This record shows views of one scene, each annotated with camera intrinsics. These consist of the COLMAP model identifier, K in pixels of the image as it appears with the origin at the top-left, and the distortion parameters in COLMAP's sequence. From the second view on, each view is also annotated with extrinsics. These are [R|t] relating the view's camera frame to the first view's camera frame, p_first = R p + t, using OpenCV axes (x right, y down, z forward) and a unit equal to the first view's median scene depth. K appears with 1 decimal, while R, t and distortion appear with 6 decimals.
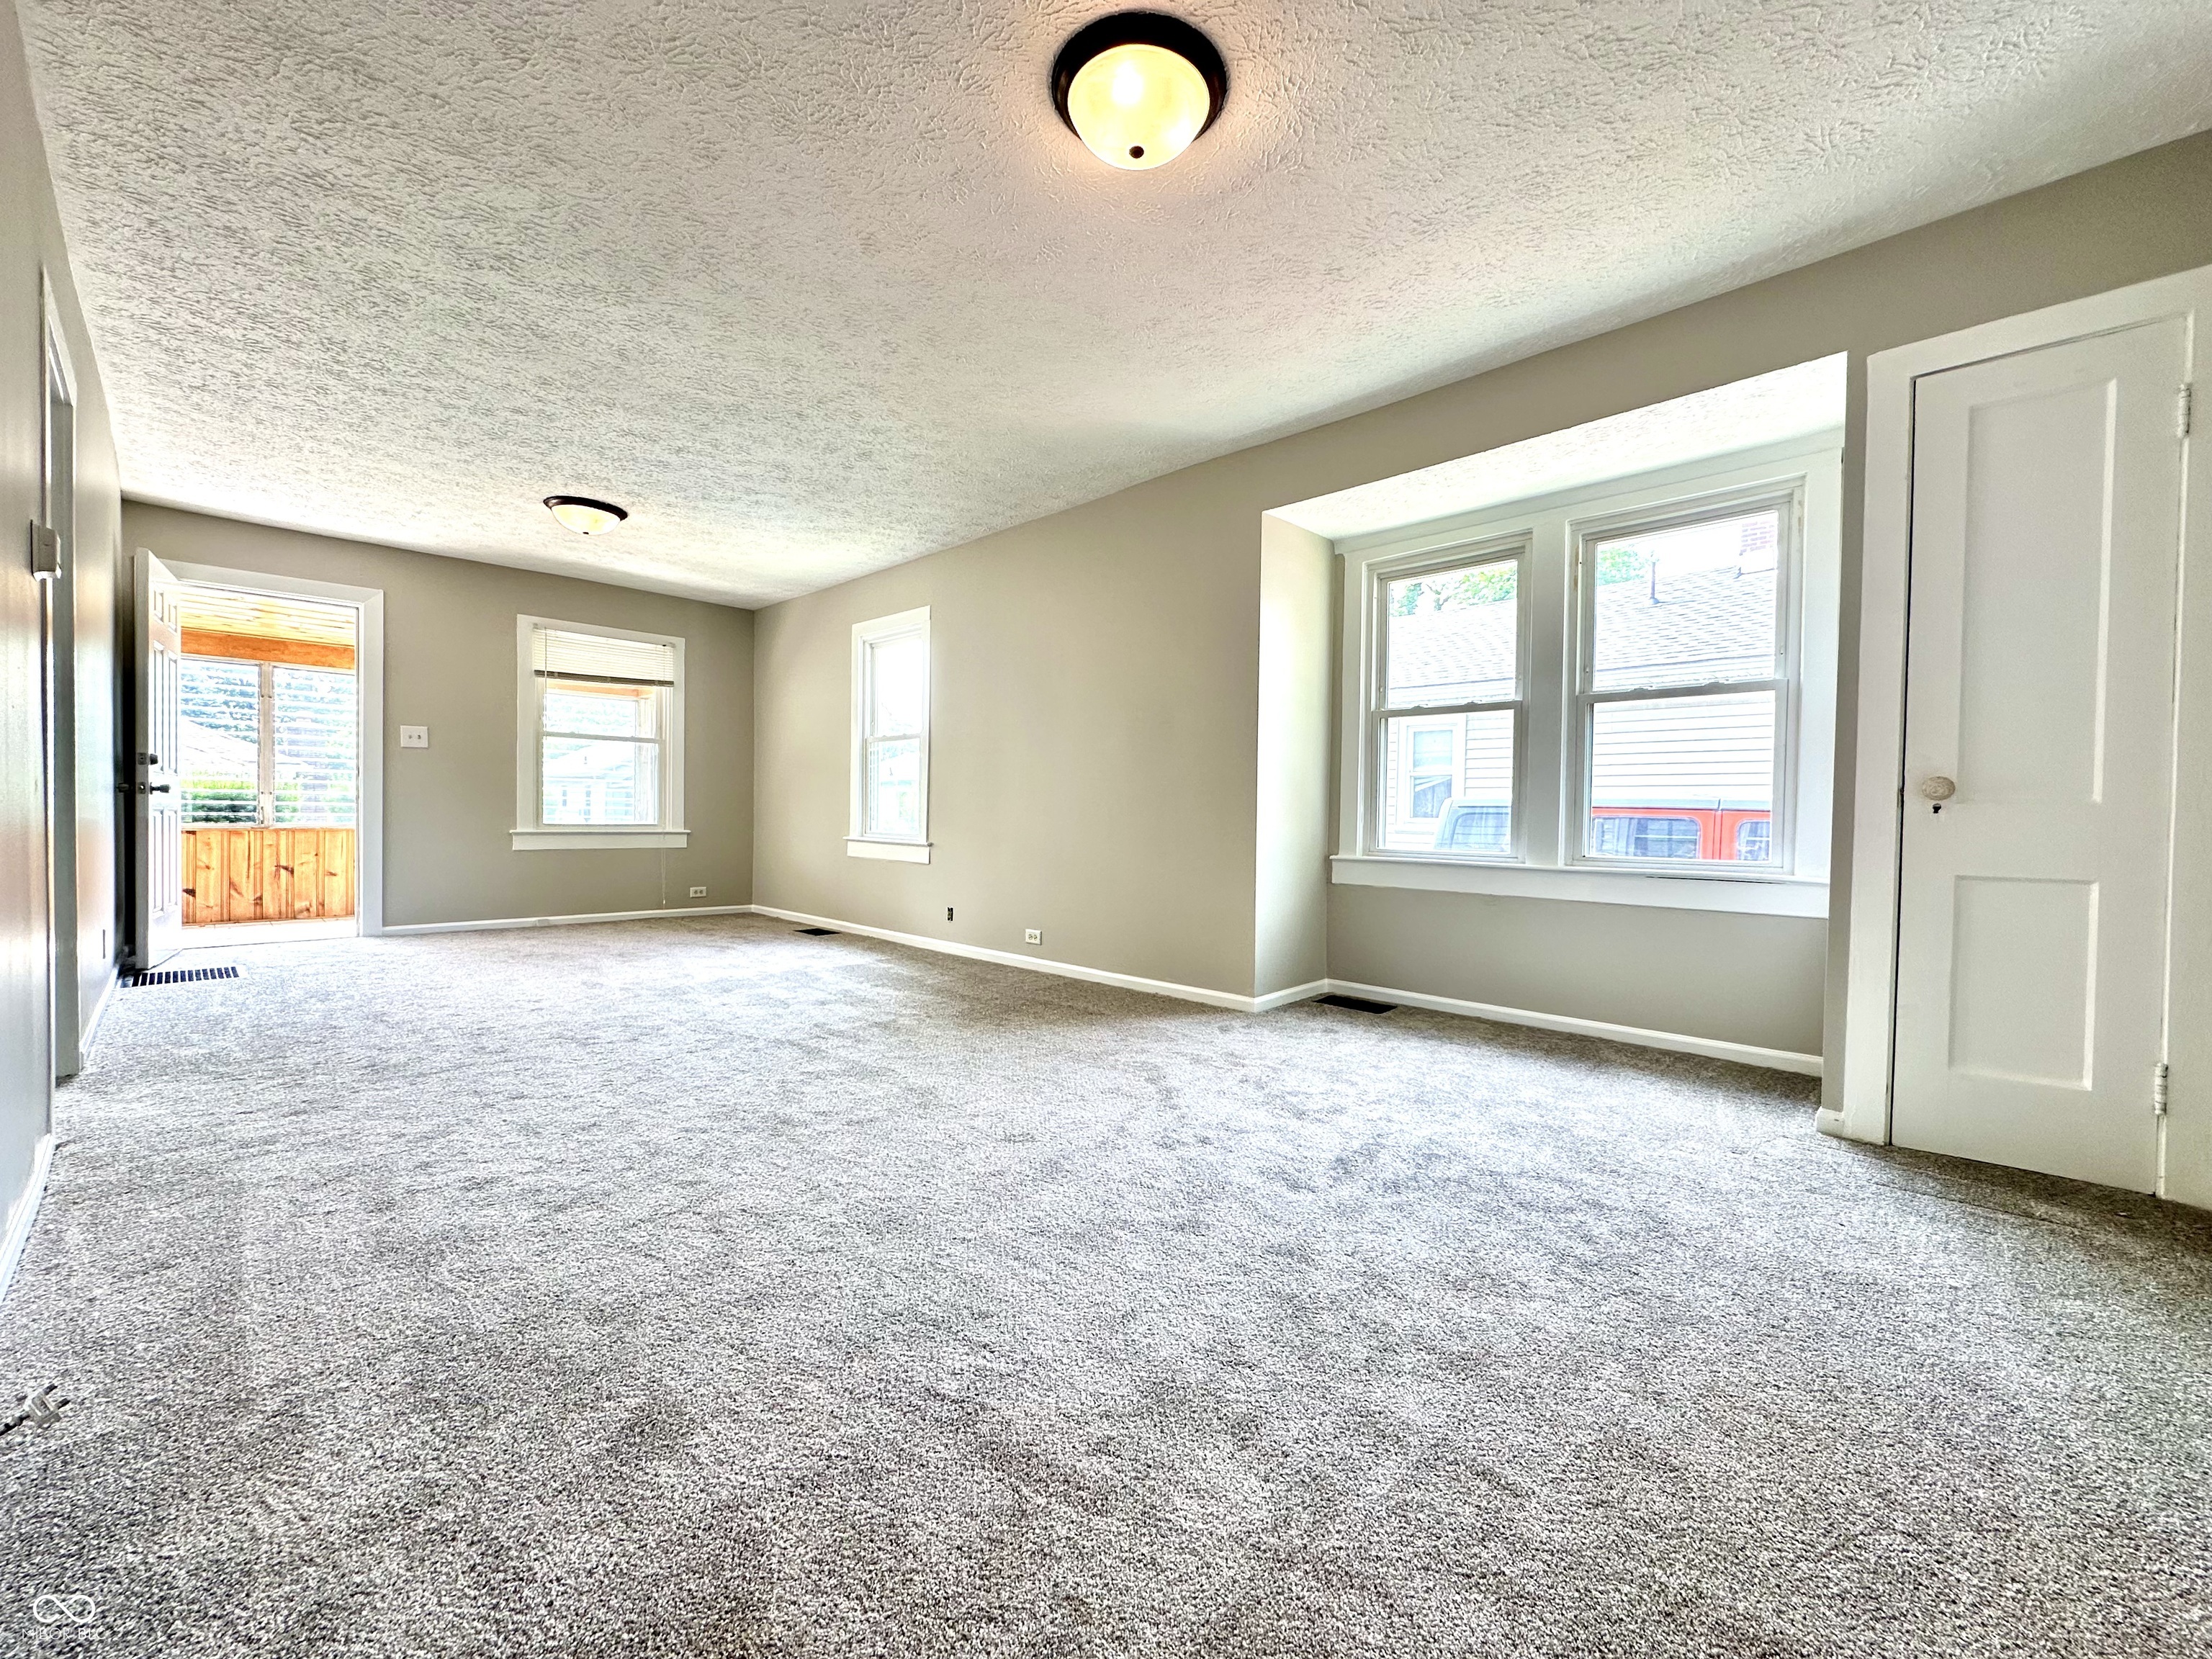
lens RADIAL K [[880.1, 0, 1106.3], [0, 880.1, 823.6], [0, 0, 1]] dist [-0.003825, 0.001093]
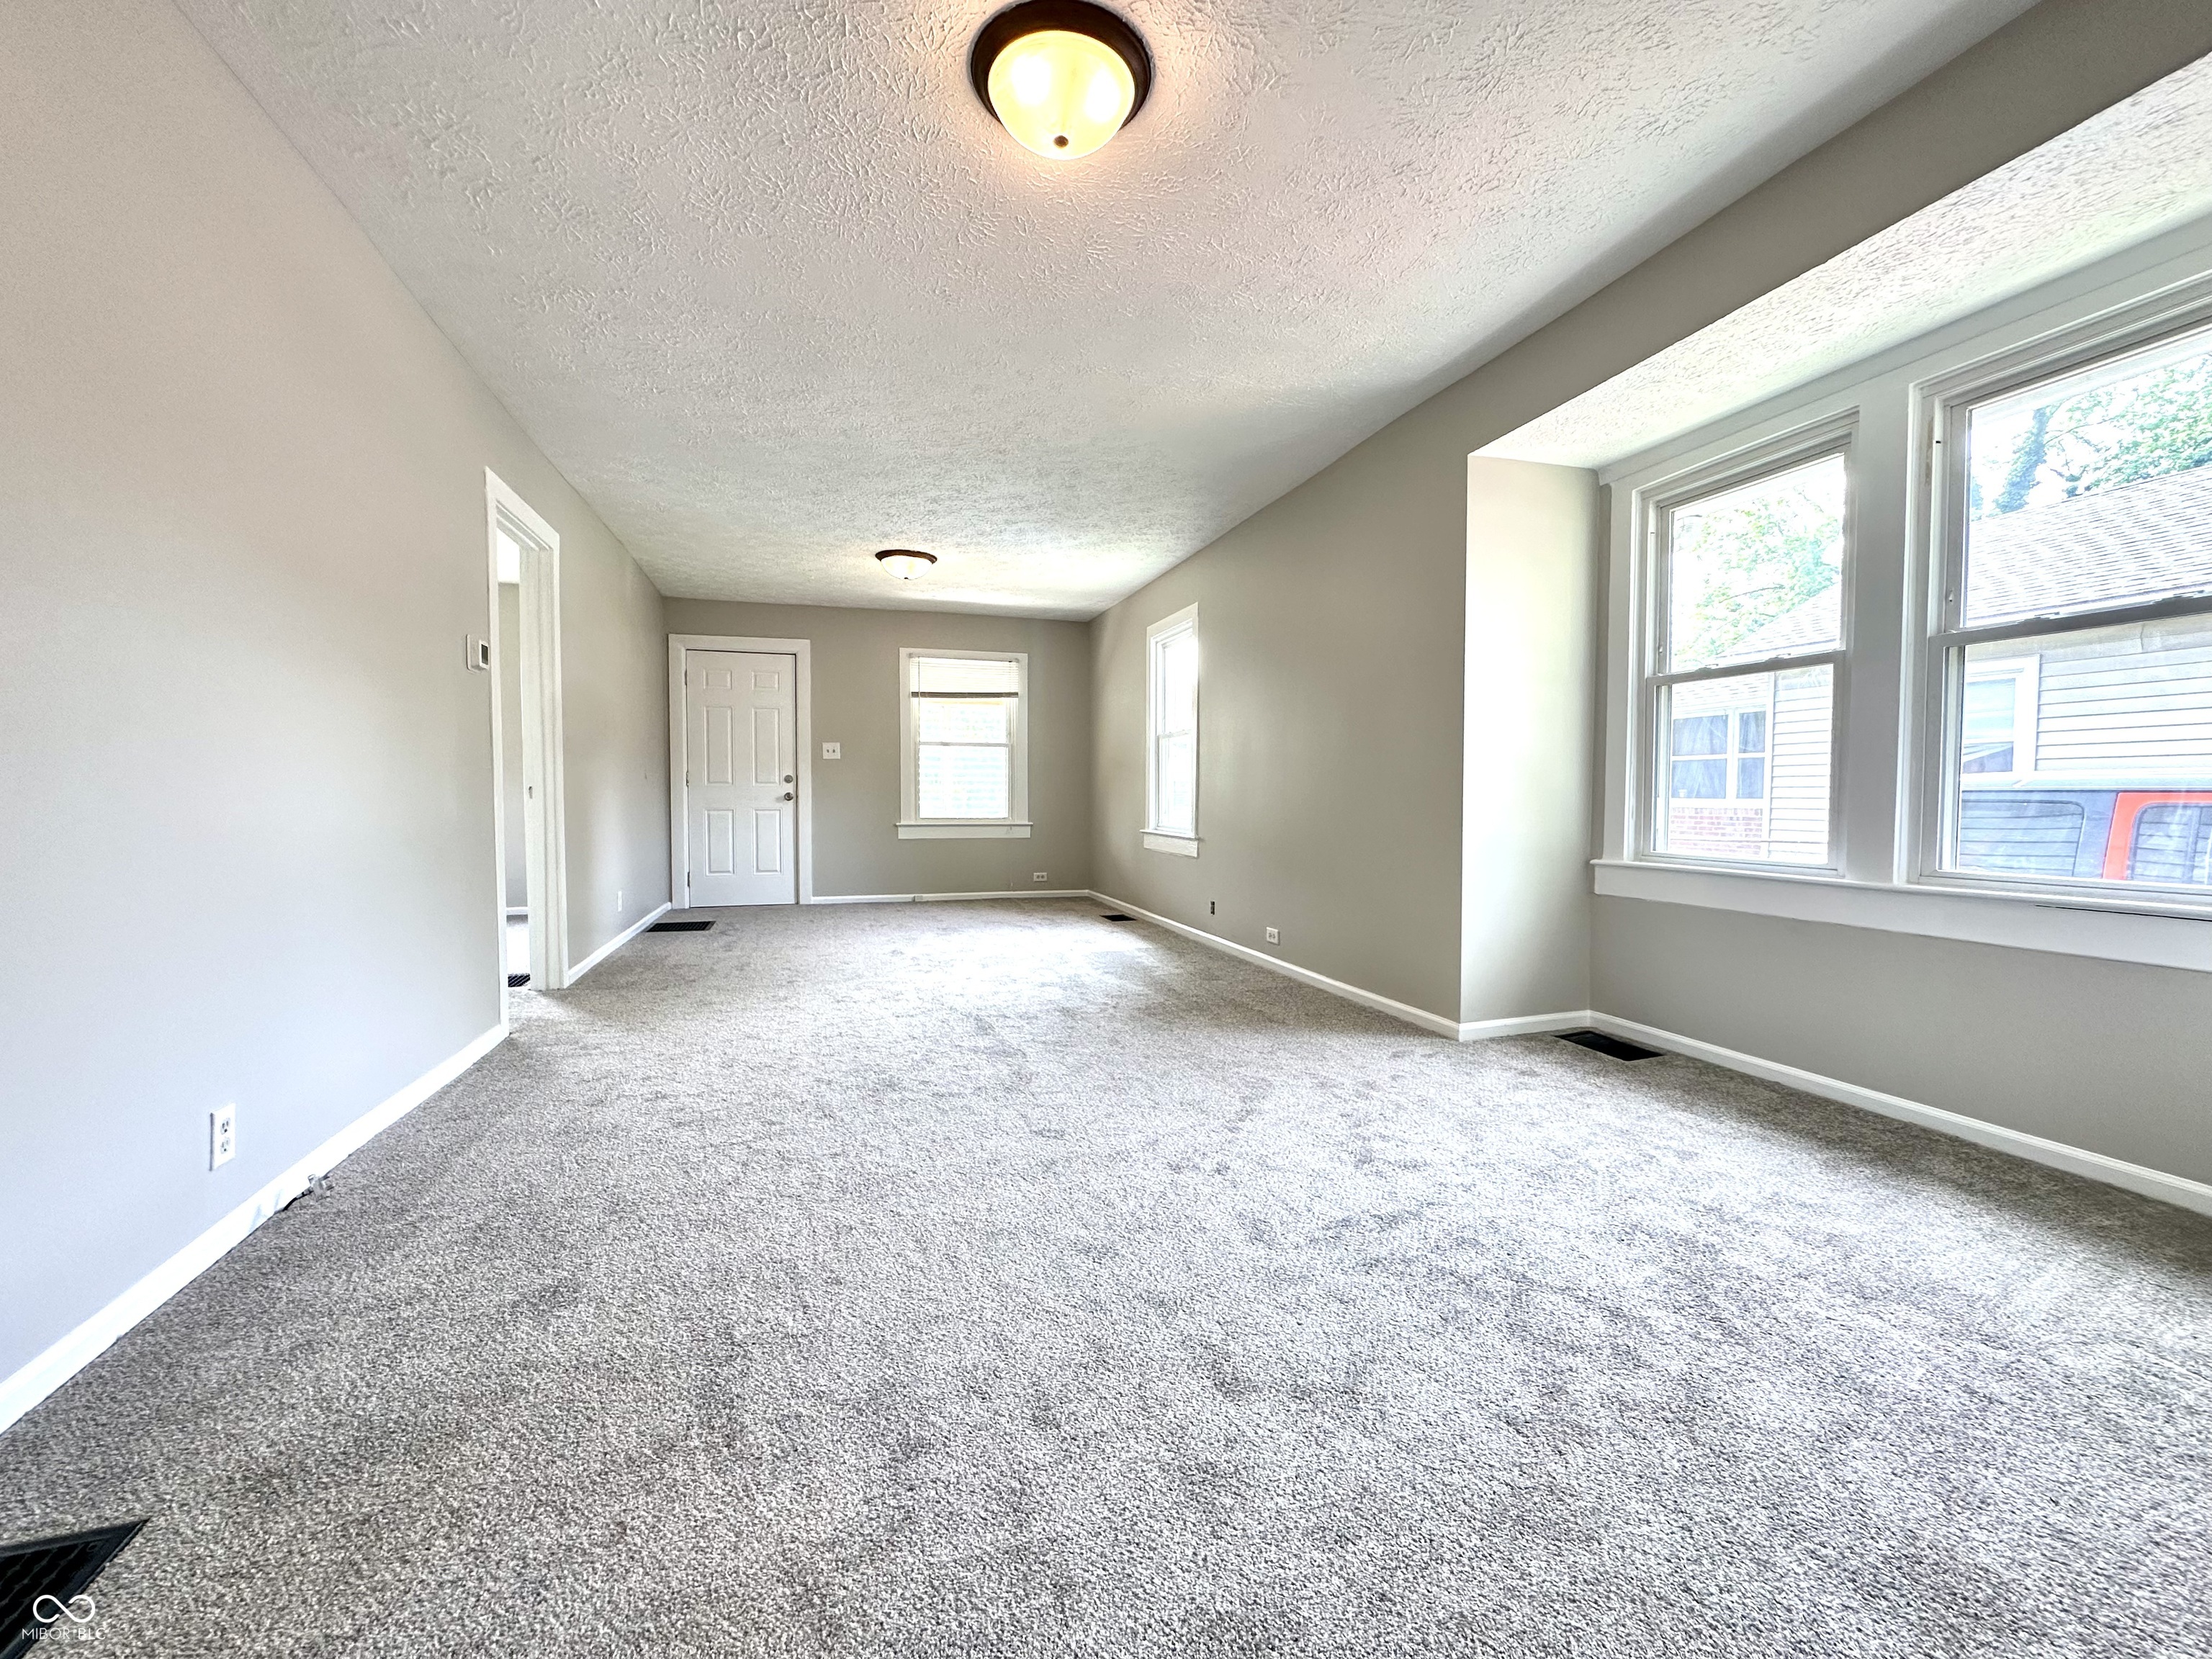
lens RADIAL K [[880.1, 0, 1105.5], [0, 880.1, 826.5], [0, 0, 1]] dist [-0.003825, 0.001093]
pose [[0.878544, 0.003386, -0.477650, 0.296352], [0.005787, 0.999826, 0.017732, -0.013354], [0.477627, -0.018343, 0.878371, 0.087016]]
